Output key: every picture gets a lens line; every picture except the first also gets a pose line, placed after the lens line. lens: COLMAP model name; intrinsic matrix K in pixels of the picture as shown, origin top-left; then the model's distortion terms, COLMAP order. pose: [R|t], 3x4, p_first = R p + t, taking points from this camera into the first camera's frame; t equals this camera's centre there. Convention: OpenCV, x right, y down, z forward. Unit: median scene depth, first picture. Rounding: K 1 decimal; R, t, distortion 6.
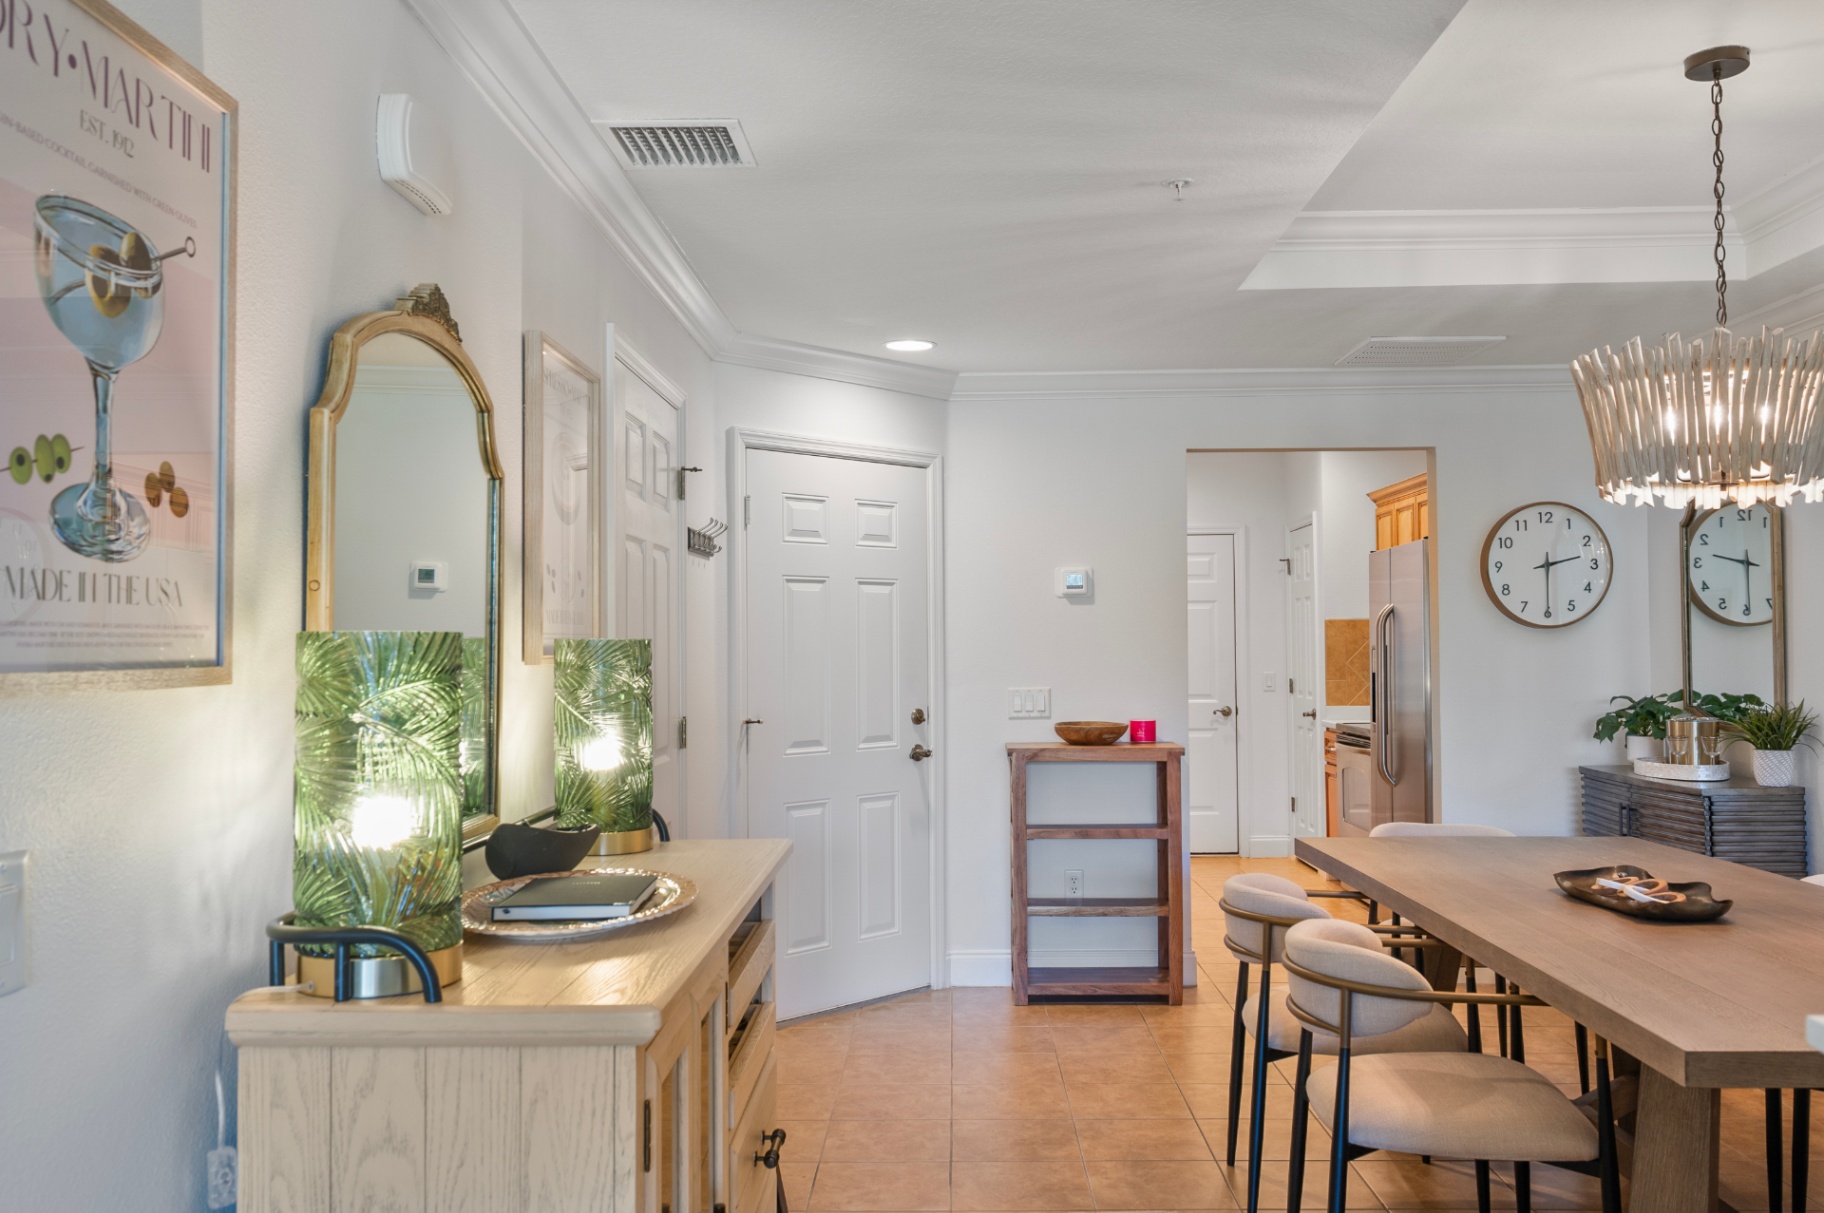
lens RADIAL K [[1486.3, 0, 912.0], [0, 1486.3, 606.5], [0, 0, 1]] dist [-0.003256, -0.001275]
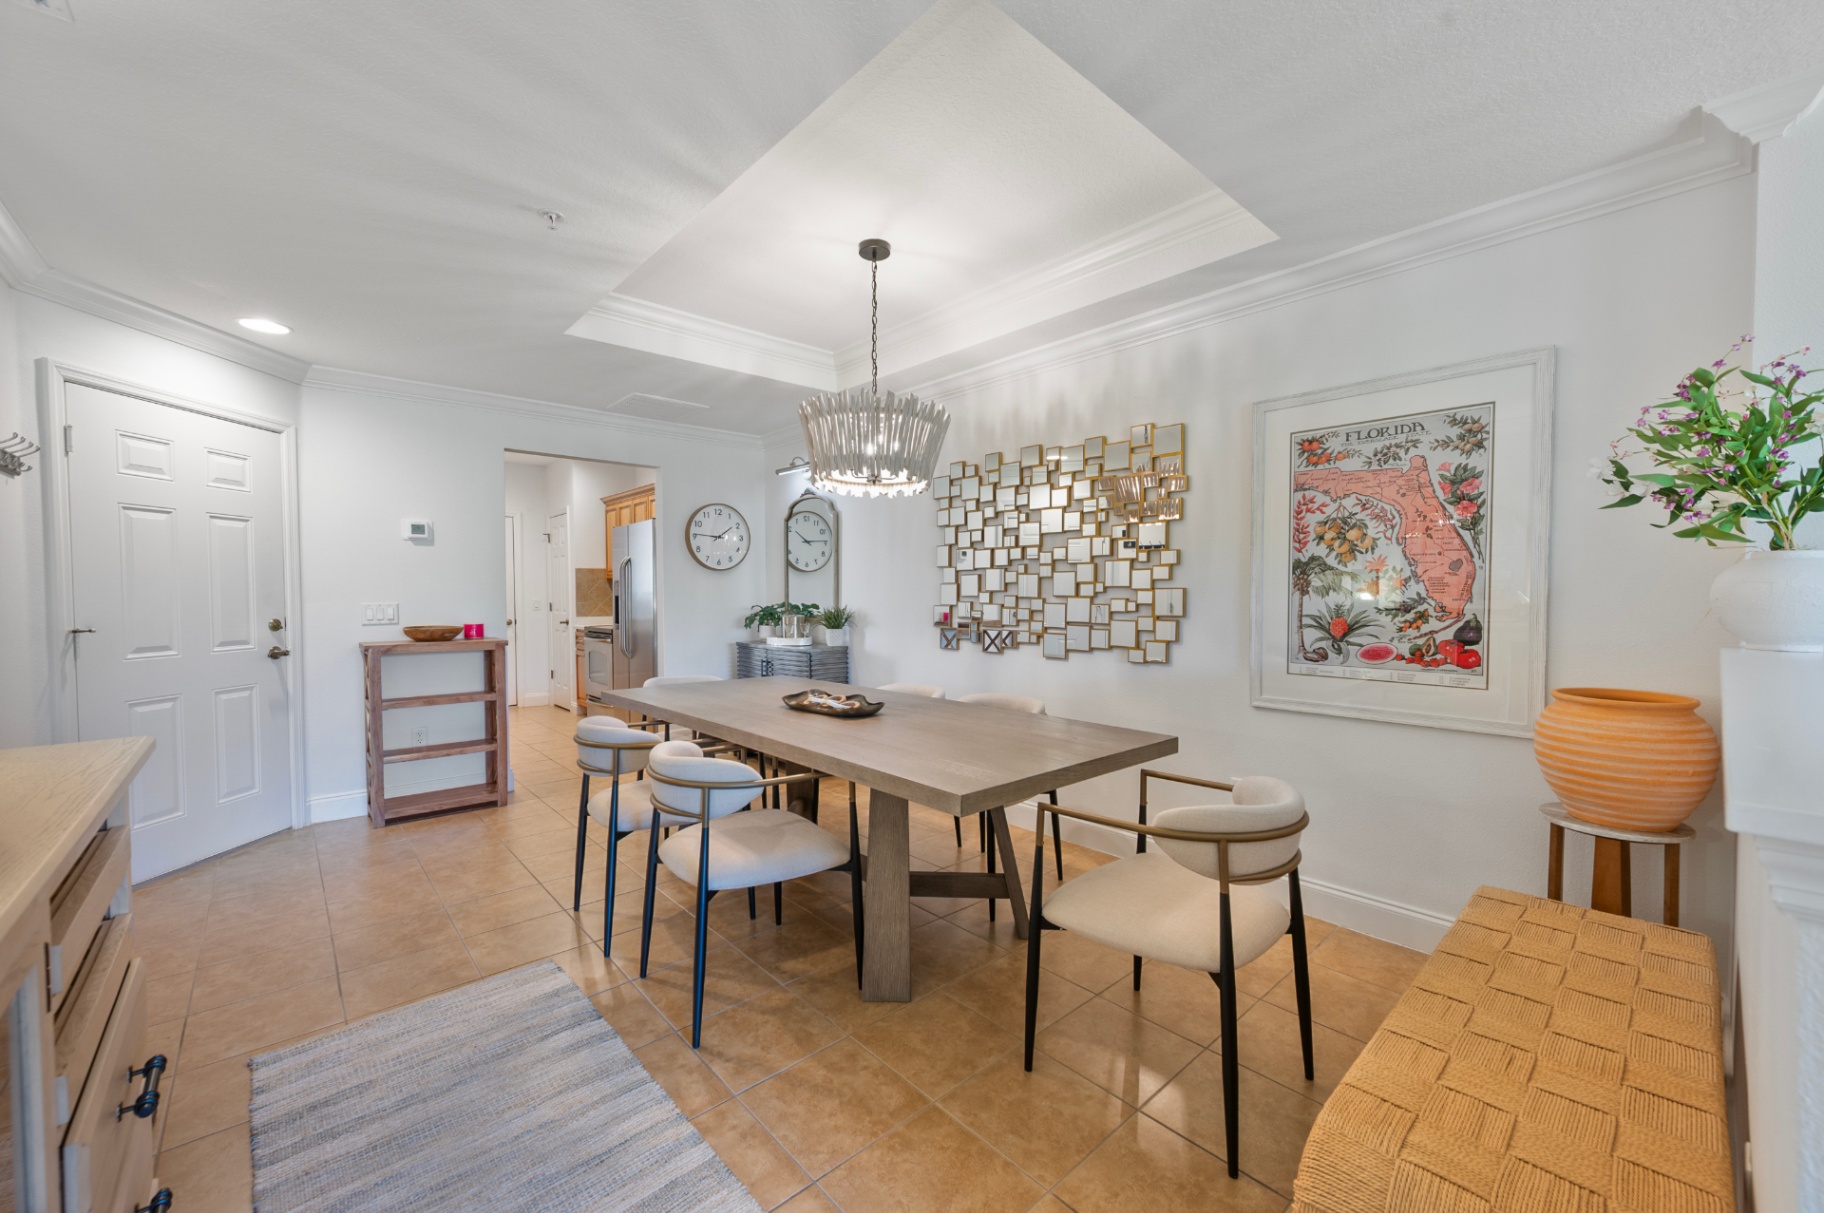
lens RADIAL K [[714.0, 0, 912.7], [0, 714.0, 615.0], [0, 0, 1]] dist [-0.001371, 0.000140]
pose [[0.726331, -0.014741, 0.687187, -0.021928], [-0.024042, 0.998613, 0.046834, 0.025425], [-0.686924, -0.050539, 0.724970, 0.185935]]
